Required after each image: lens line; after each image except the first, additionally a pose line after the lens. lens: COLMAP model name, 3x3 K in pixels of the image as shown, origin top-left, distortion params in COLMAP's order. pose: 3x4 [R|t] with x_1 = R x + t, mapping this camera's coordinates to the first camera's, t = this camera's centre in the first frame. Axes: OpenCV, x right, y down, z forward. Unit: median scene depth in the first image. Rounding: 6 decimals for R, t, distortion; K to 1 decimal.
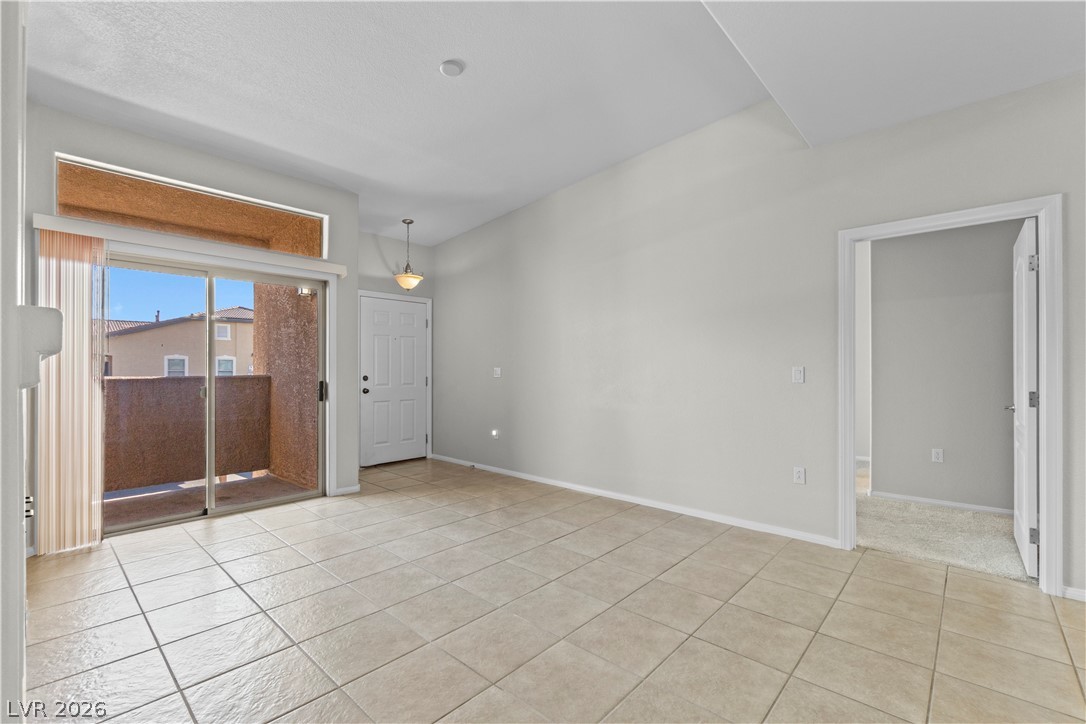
lens RADIAL K [[474.8, 0, 535.8], [0, 474.8, 366.1], [0, 0, 1]] dist [-0.000798, -0.000105]
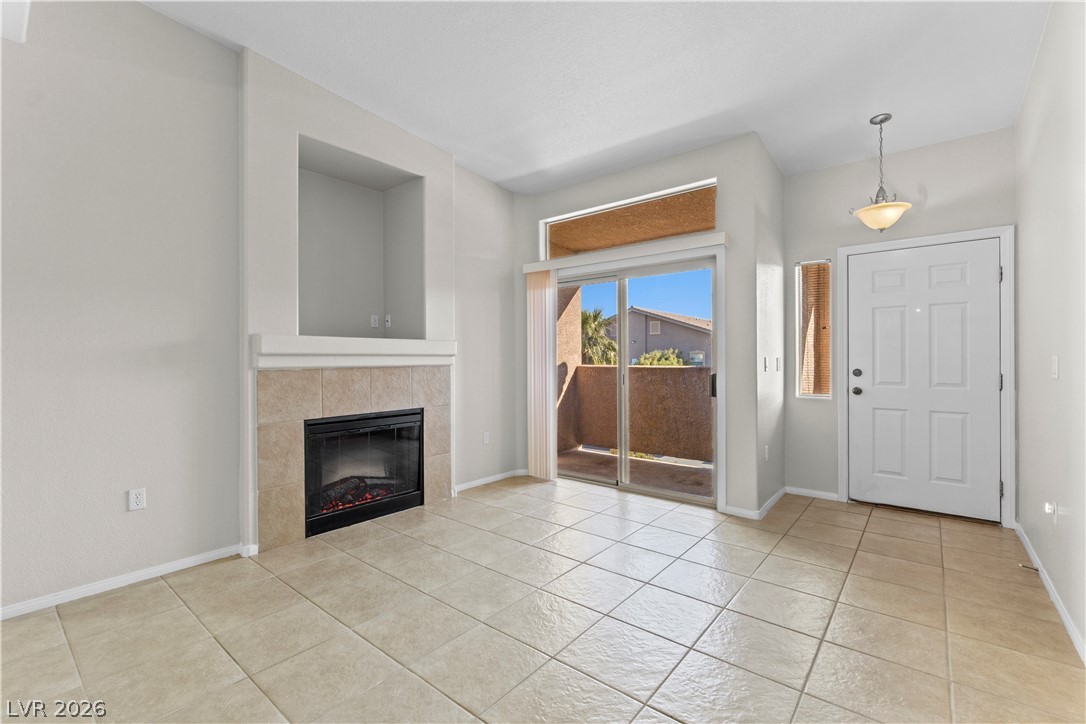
lens RADIAL K [[475.4, 0, 539.1], [0, 475.4, 359.9], [0, 0, 1]] dist [-0.002649, -0.000363]
pose [[0.058010, -0.000383, -0.998316, 0.510290], [0.008140, 0.999967, 0.000089, 0.005398], [0.998283, -0.008131, 0.058012, 0.843669]]
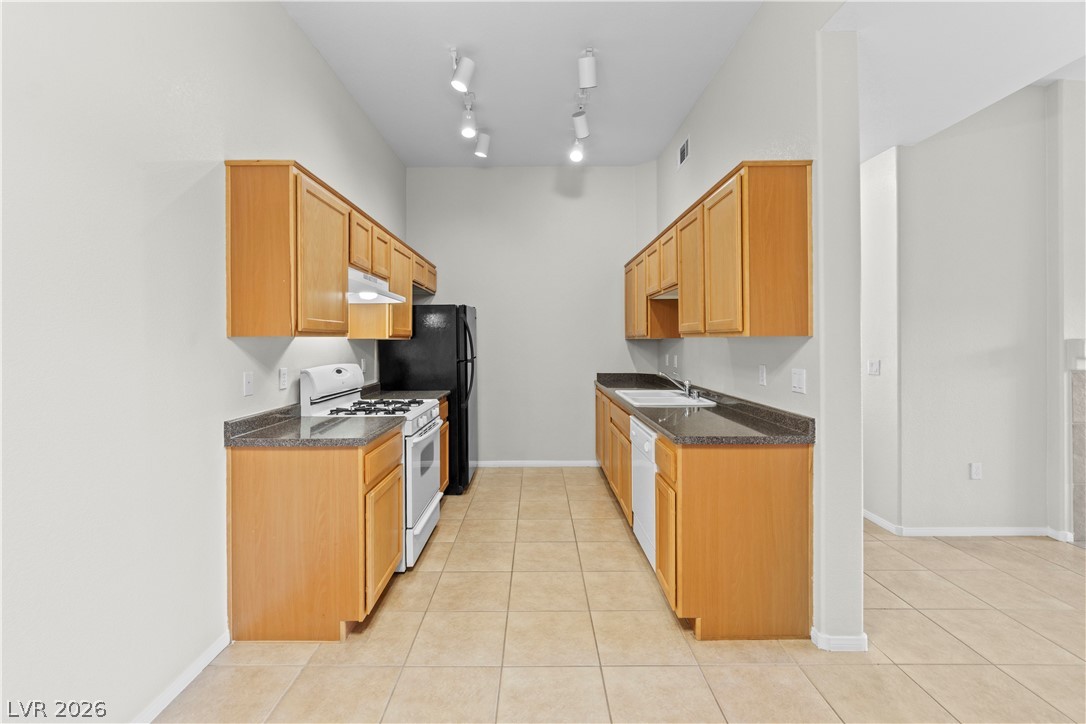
lens RADIAL K [[479.8, 0, 538.1], [0, 479.8, 340.1], [0, 0, 1]] dist [-0.000431, 0.000082]
pose [[-0.733162, -0.000225, -0.680054, 1.048566], [0.004457, 0.999977, -0.005136, -0.044753], [0.680039, -0.006797, -0.733144, 0.349223]]
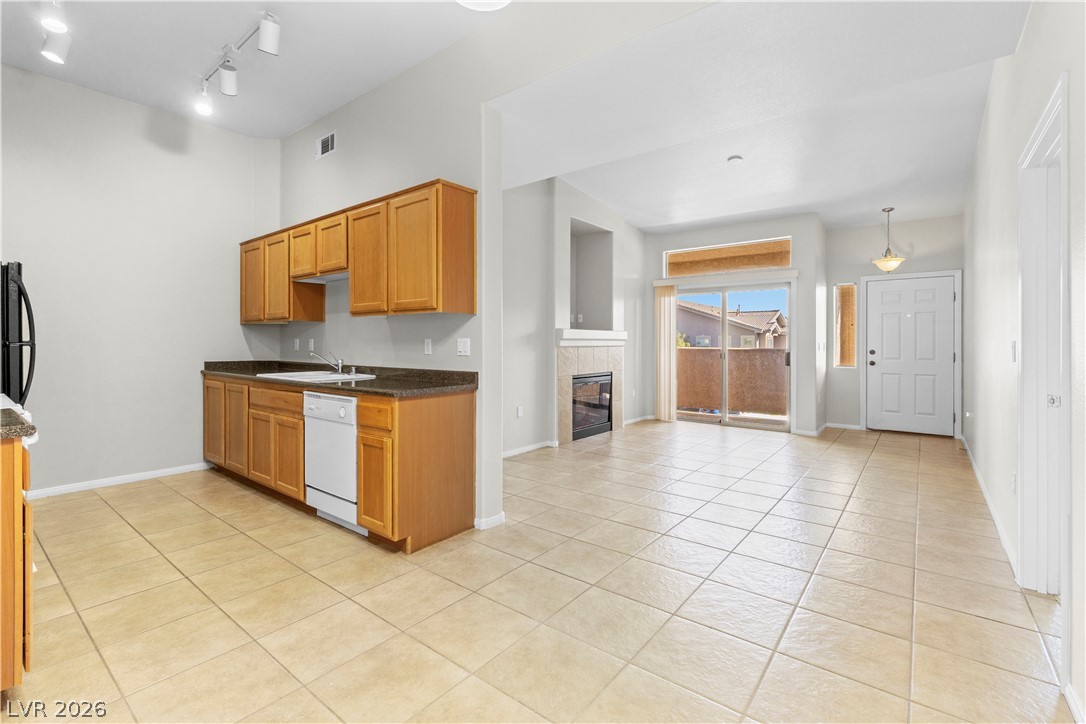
lens RADIAL K [[486.7, 0, 534.1], [0, 486.7, 343.0], [0, 0, 1]] dist [-0.004958, 0.000210]
pose [[0.069527, -0.000773, -0.997580, 1.278369], [0.001966, 0.999998, -0.000638, 0.004302], [0.997578, -0.001917, 0.069528, 0.171429]]
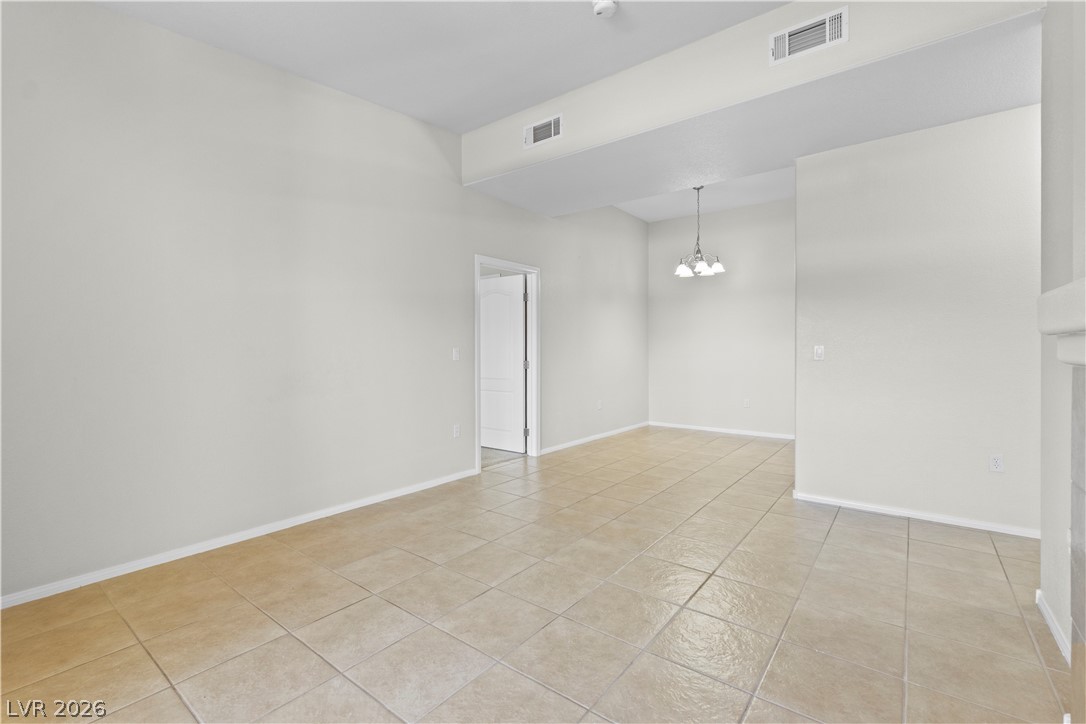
lens RADIAL K [[483.7, 0, 535.3], [0, 483.7, 348.2], [0, 0, 1]] dist [0.000342, -0.000270]
pose [[-0.080128, 0.004056, 0.996776, -0.793939], [-0.001125, 0.999991, -0.004160, 0.006601], [-0.996784, -0.001454, -0.080122, 0.885456]]
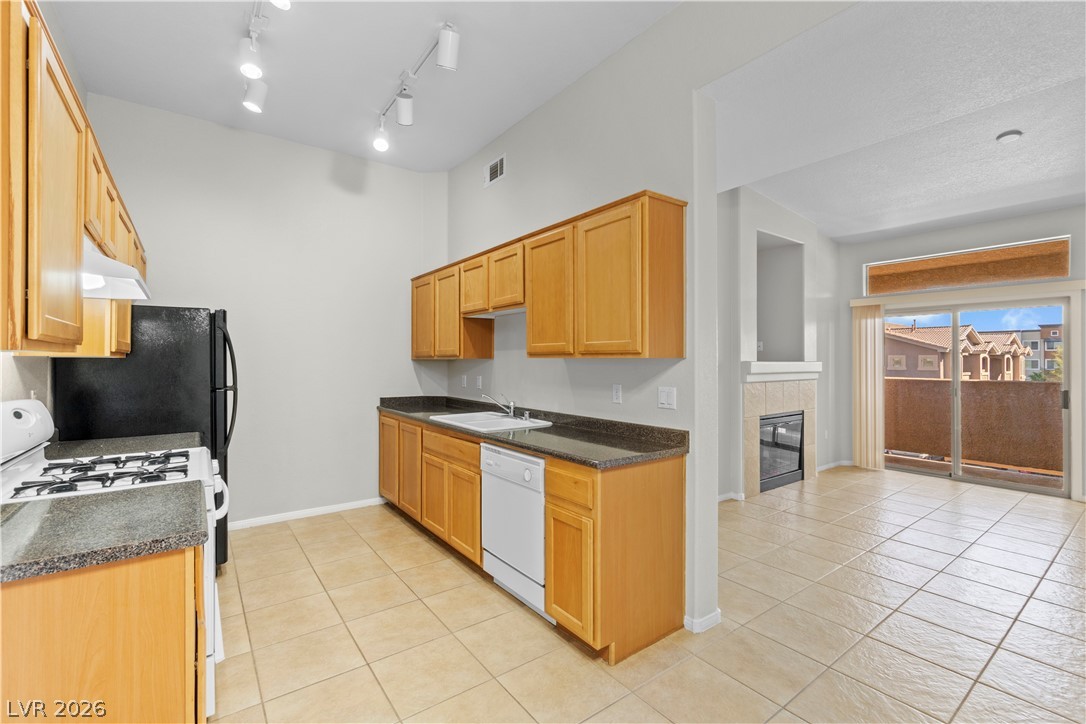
lens RADIAL K [[471.9, 0, 538.5], [0, 471.9, 359.0], [0, 0, 1]] dist [-0.003504, -0.000240]
pose [[-0.191054, -0.005765, -0.981563, 1.085726], [0.001770, 0.999979, -0.006218, -0.046015], [0.981578, -0.002925, -0.191039, 0.041952]]
